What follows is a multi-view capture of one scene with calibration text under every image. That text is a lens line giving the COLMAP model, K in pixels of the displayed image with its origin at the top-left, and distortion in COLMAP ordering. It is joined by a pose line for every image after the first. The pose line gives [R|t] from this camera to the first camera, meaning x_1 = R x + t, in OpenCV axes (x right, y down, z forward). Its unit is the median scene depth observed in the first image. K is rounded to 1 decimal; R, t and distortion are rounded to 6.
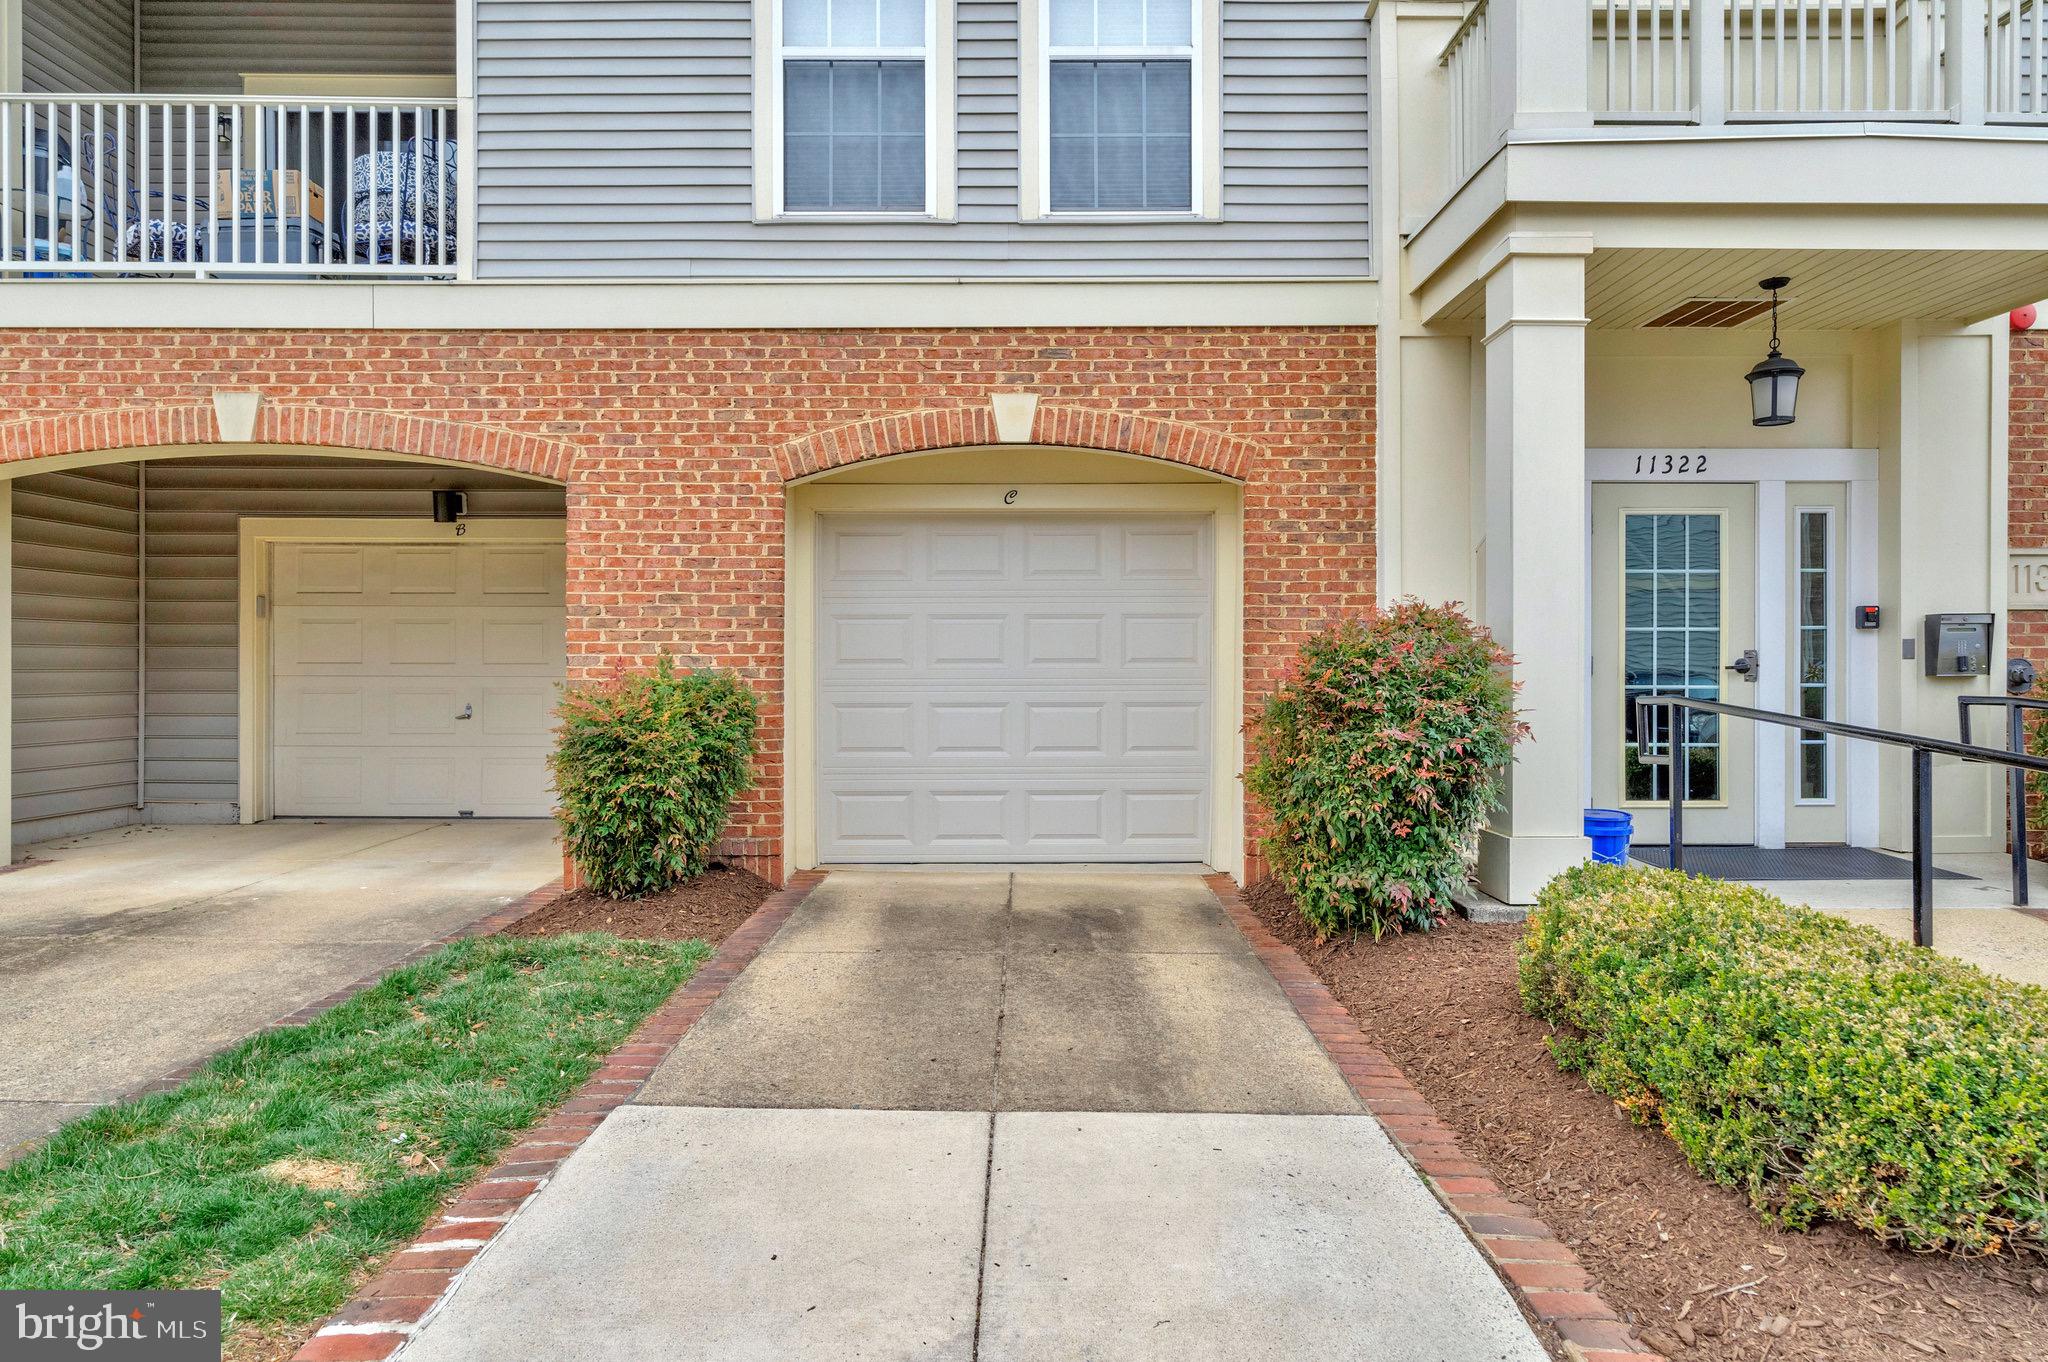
lens RADIAL K [[1732.7, 0, 1328.6], [0, 1732.7, 653.9], [0, 0, 1]] dist [0.005411, 0.018798]
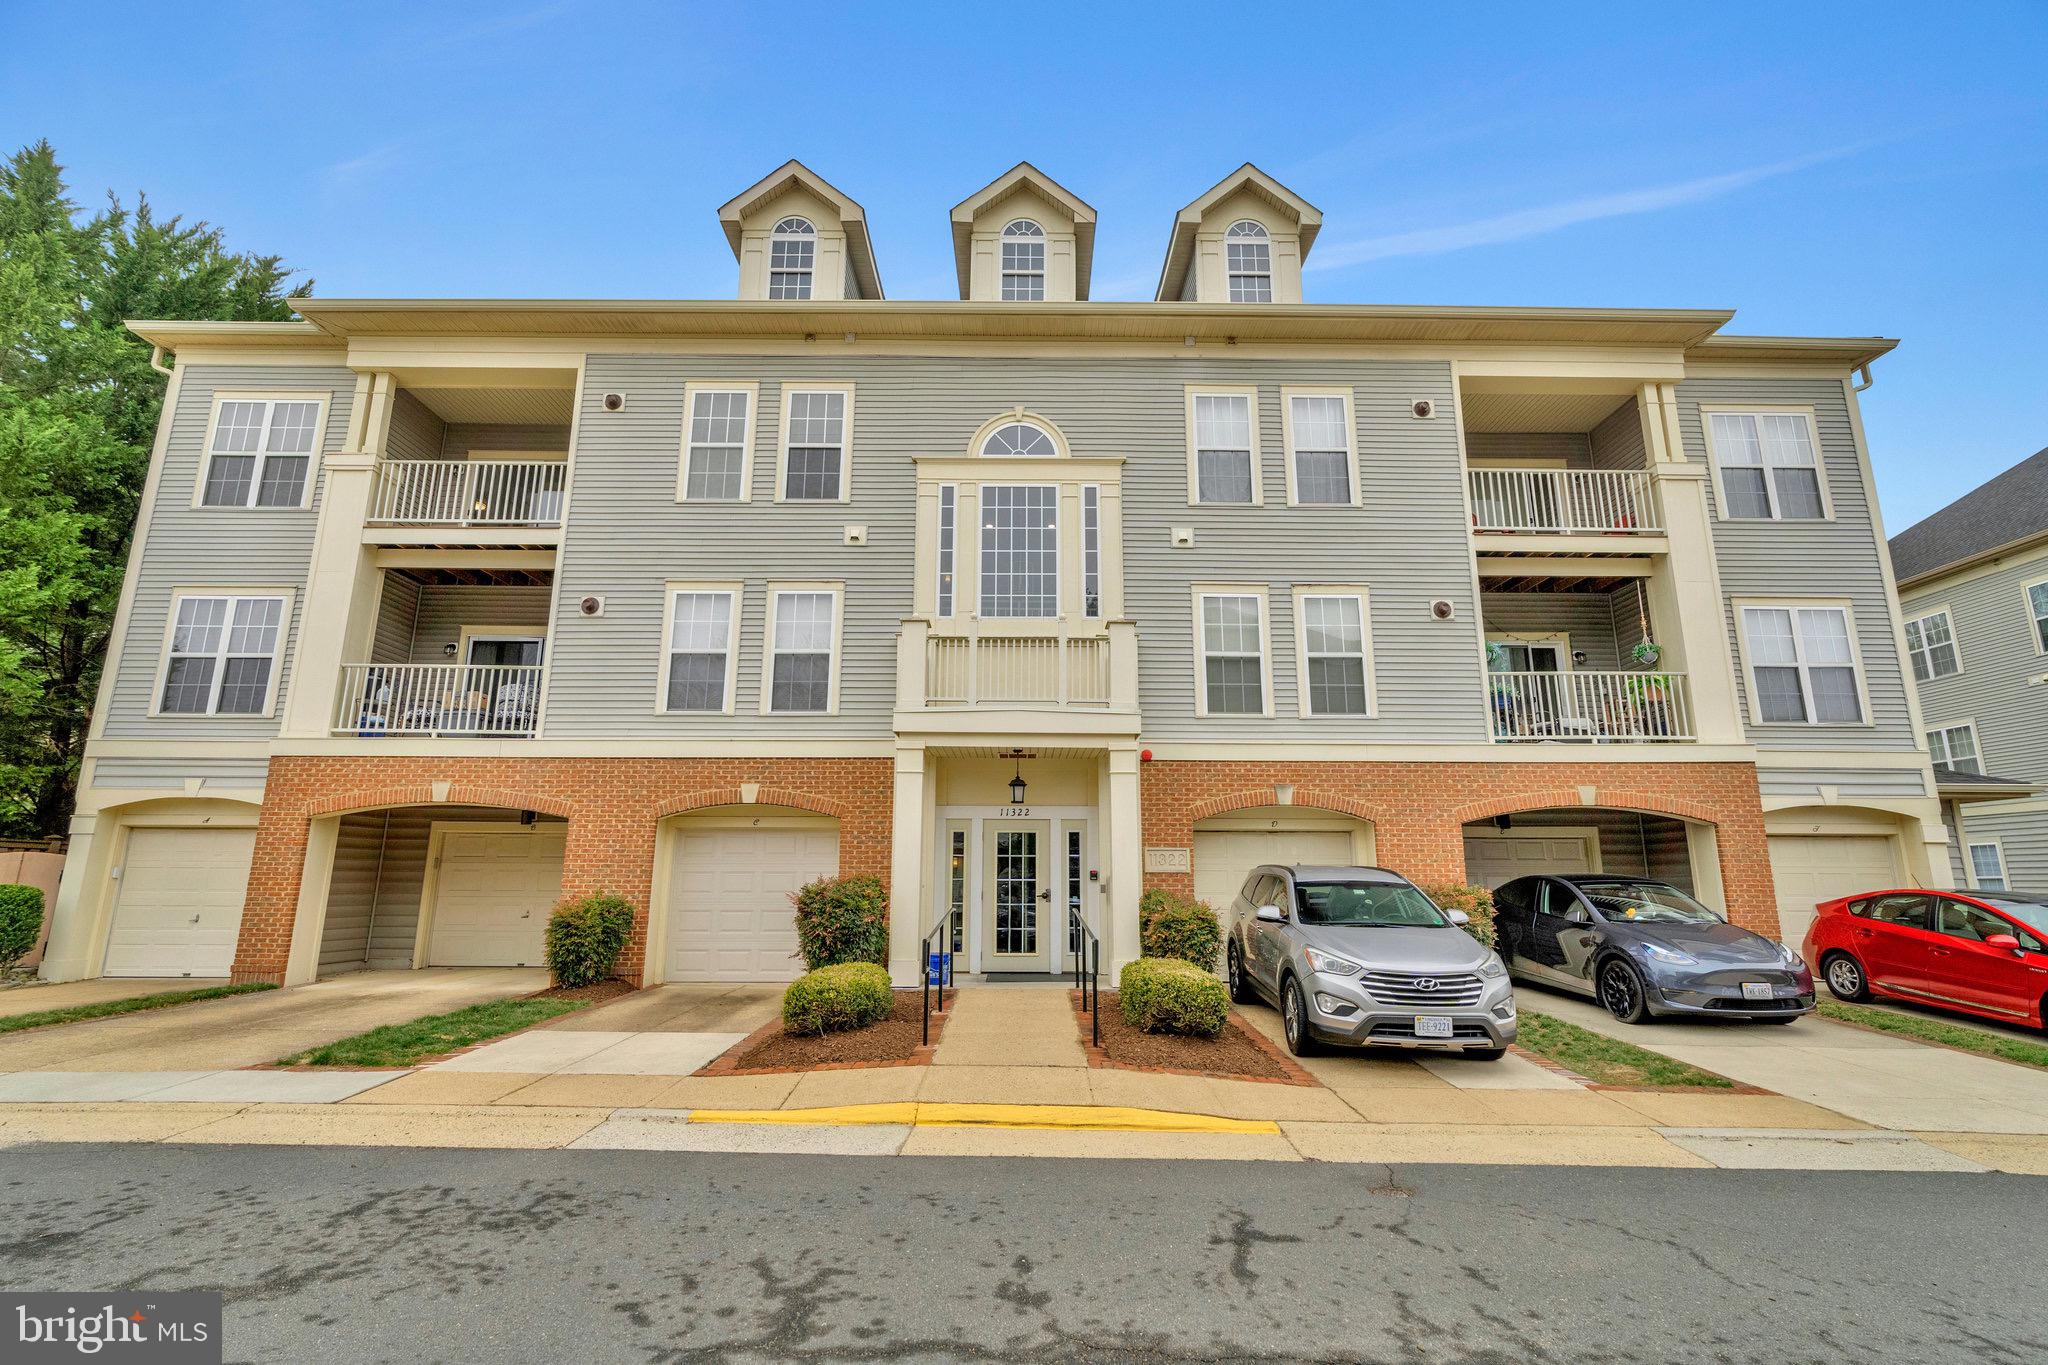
lens RADIAL K [[937.6, 0, 1028.7], [0, 937.6, 679.3], [0, 0, 1]] dist [-0.003602, 0.000416]
pose [[0.999943, 0.006009, 0.008853, 0.194418], [-0.003969, 0.976684, -0.214647, -0.007073], [-0.009936, 0.214600, 0.976651, -0.338174]]
